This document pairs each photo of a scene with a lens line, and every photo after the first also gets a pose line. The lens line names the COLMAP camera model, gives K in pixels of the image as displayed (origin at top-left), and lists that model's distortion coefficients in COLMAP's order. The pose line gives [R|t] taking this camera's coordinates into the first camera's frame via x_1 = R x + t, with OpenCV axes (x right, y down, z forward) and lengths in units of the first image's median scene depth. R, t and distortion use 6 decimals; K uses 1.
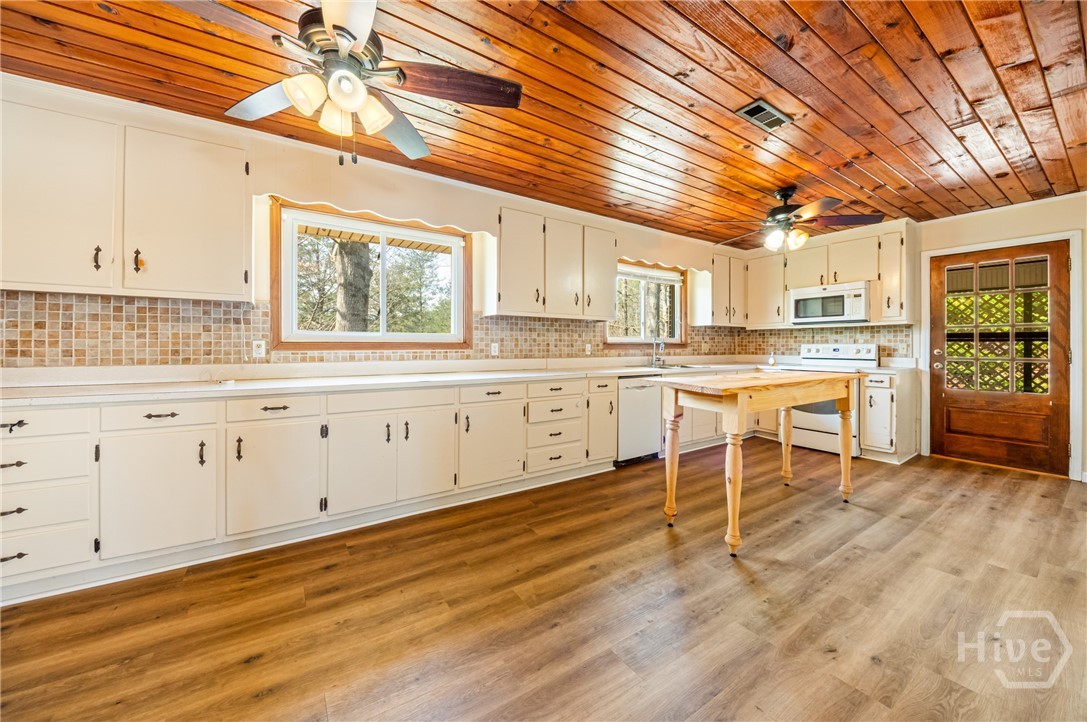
lens RADIAL K [[404.8, 0, 538.1], [0, 404.8, 344.1], [0, 0, 1]] dist [-0.009245, 0.000382]
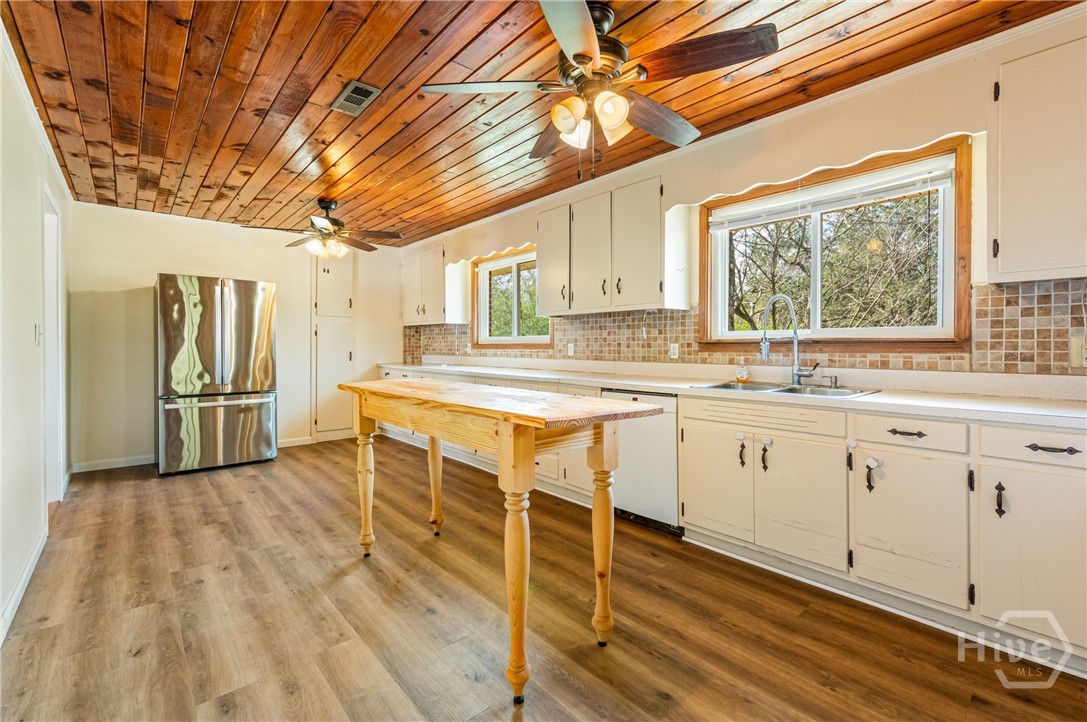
lens RADIAL K [[479.4, 0, 544.9], [0, 479.4, 352.6], [0, 0, 1]] dist [0.000288, -0.000588]
pose [[0.126950, 0.002059, -0.991907, 1.035920], [-0.008631, 0.999962, 0.000971, 0.019057], [0.991872, 0.008437, 0.126963, 0.783827]]
